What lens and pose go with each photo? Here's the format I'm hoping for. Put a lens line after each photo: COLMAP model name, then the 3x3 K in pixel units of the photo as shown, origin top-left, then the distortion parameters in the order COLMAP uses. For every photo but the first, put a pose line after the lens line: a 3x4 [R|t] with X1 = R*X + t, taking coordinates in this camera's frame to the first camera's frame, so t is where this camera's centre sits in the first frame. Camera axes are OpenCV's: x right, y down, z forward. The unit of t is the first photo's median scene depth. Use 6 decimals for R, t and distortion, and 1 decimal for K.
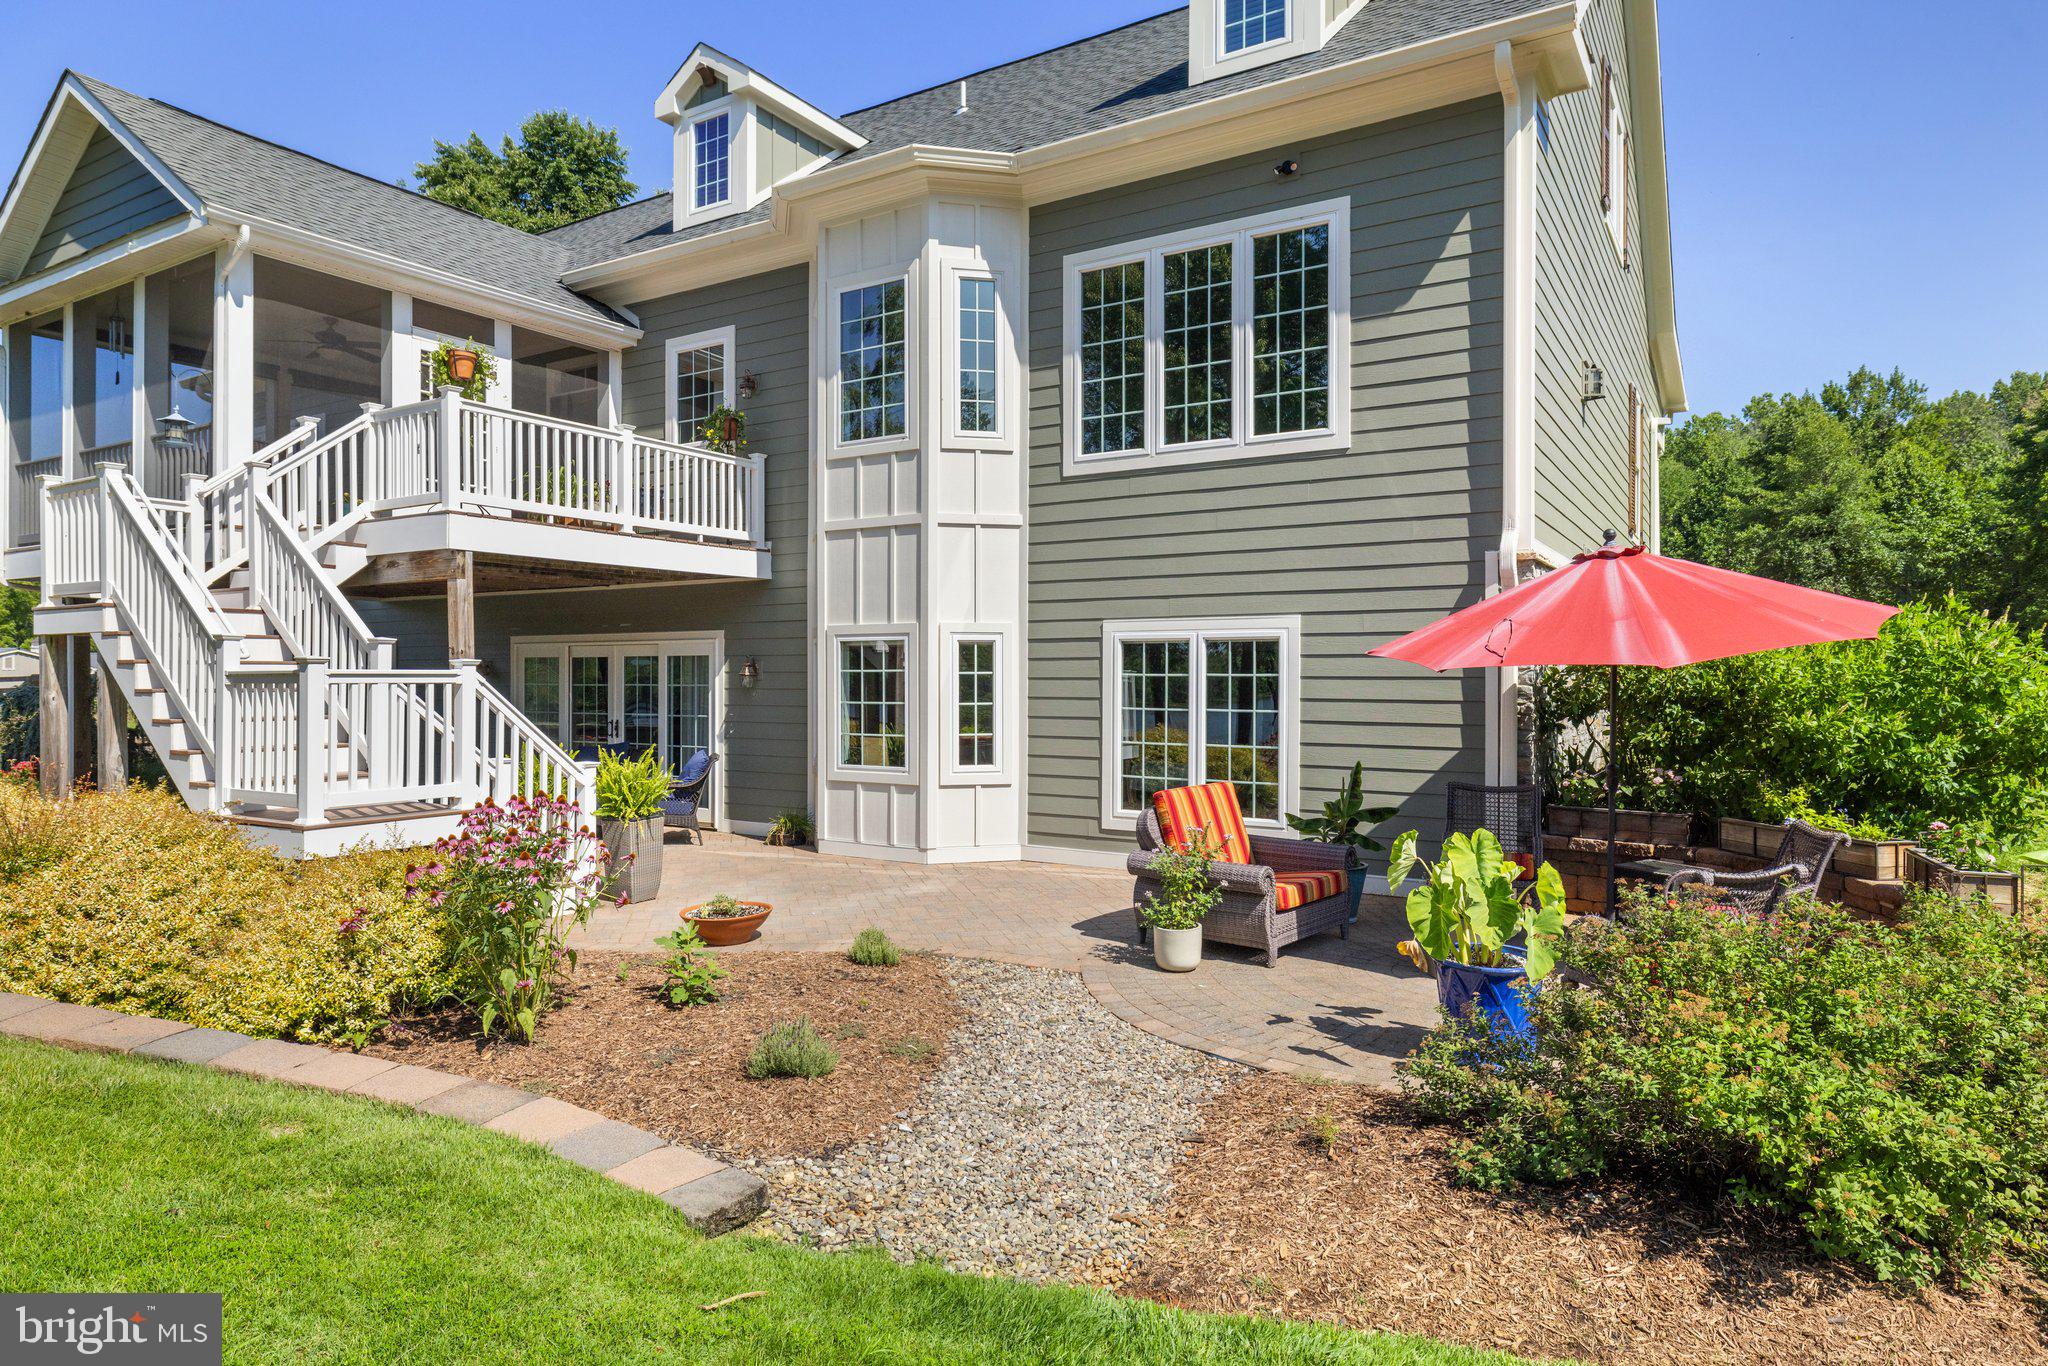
lens RADIAL K [[1228.1, 0, 1023.1], [0, 1228.1, 682.1], [0, 0, 1]] dist [-0.021204, -0.001227]
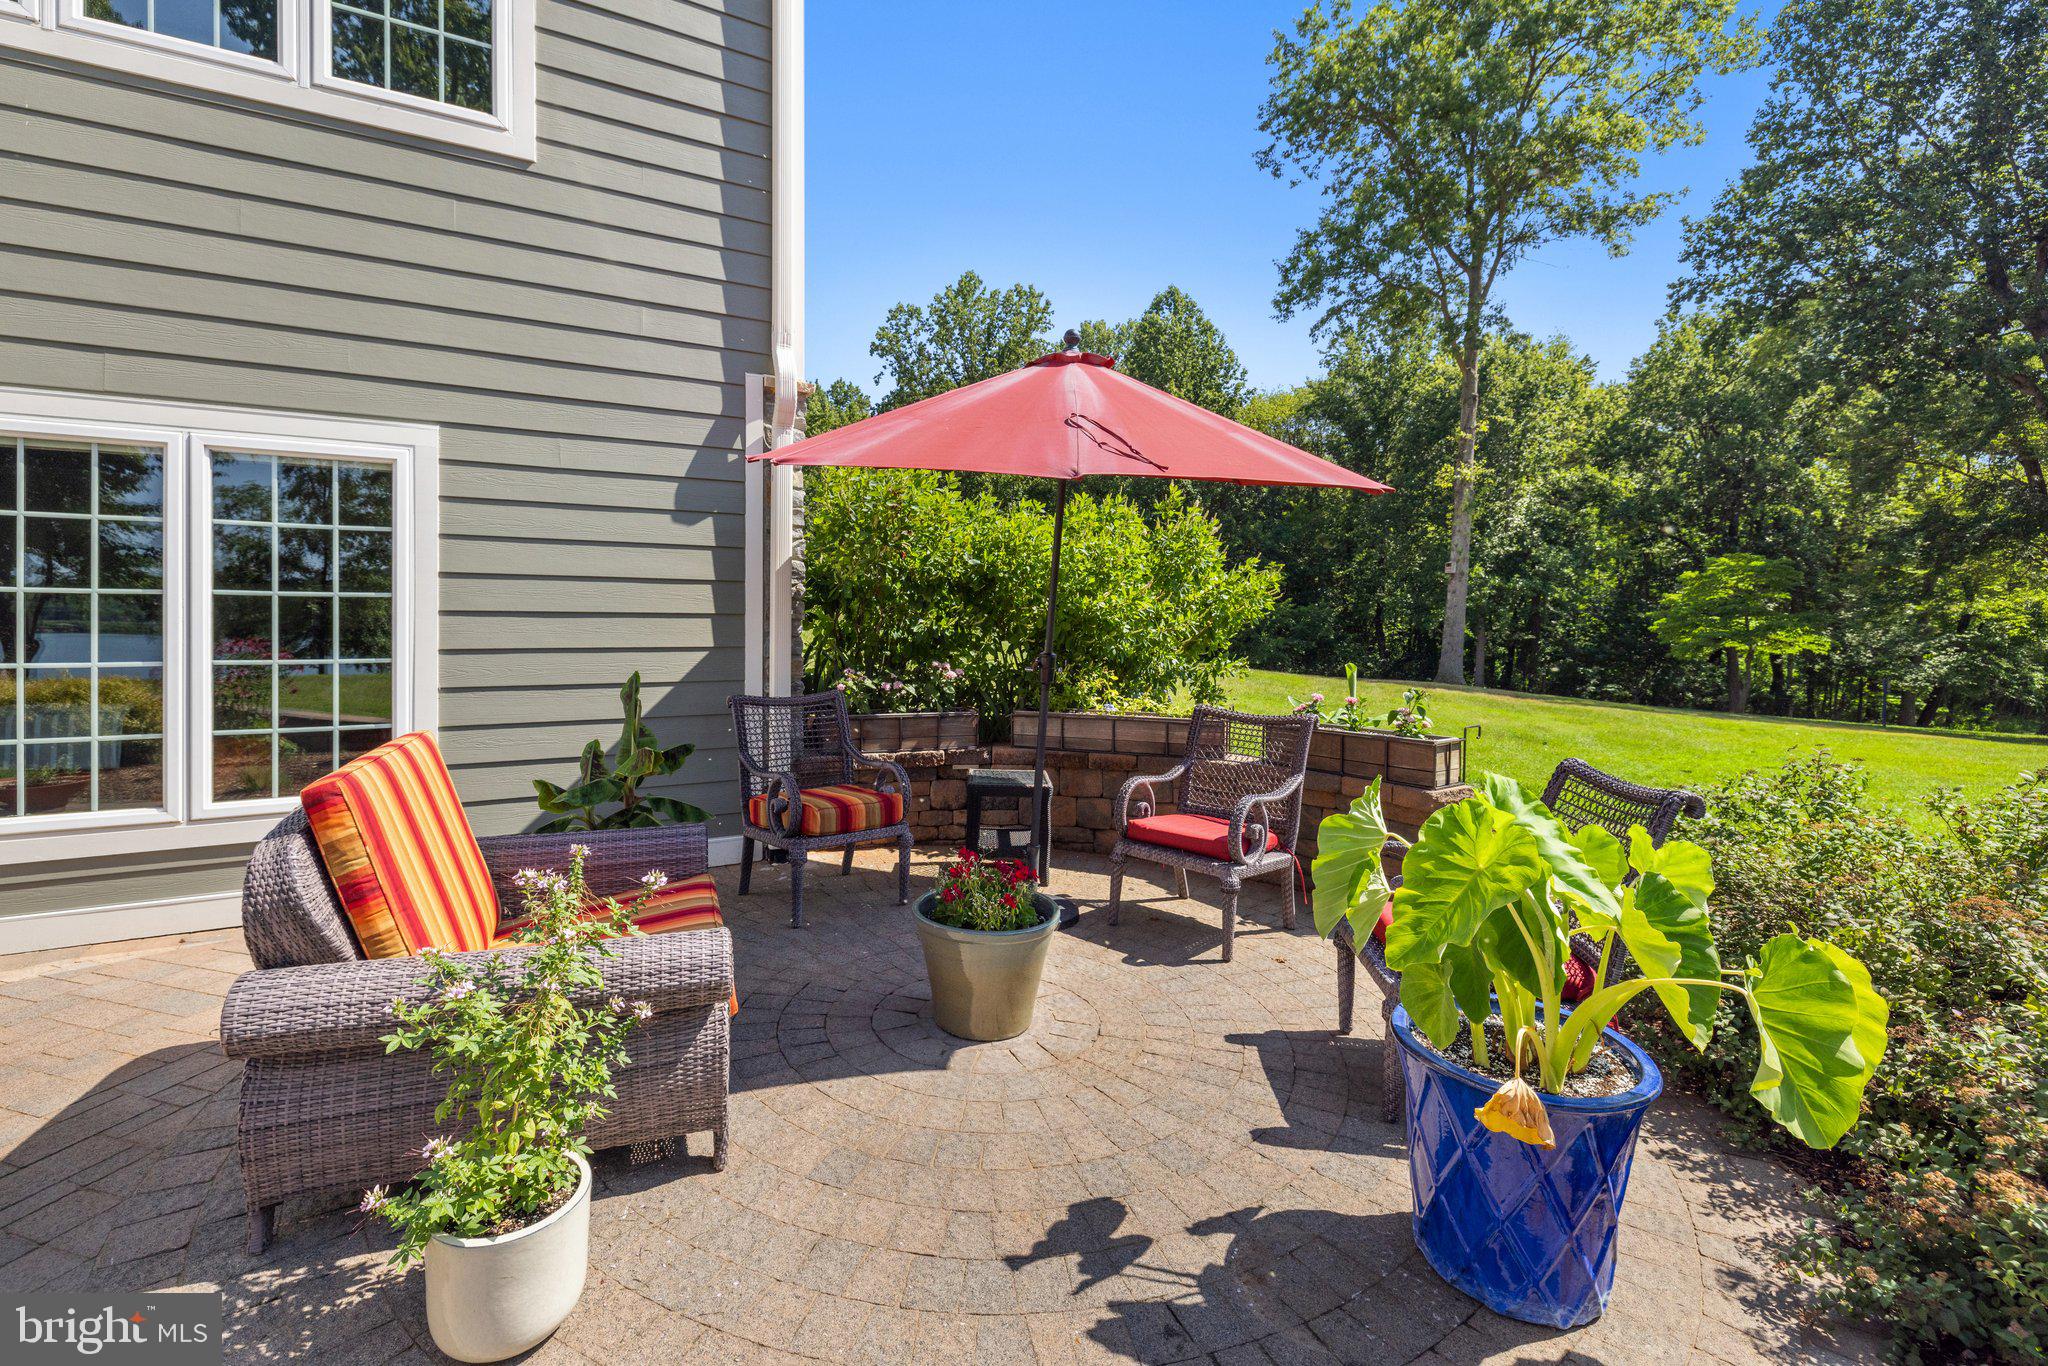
lens RADIAL K [[883.2, 0, 970.4], [0, 883.2, 632.8], [0, 0, 1]] dist [-0.002047, 0.000183]
pose [[0.498328, -0.013939, 0.866877, -0.008582], [0.003081, 0.999893, 0.014307, 0.038721], [-0.866983, -0.004458, 0.498317, 0.619811]]
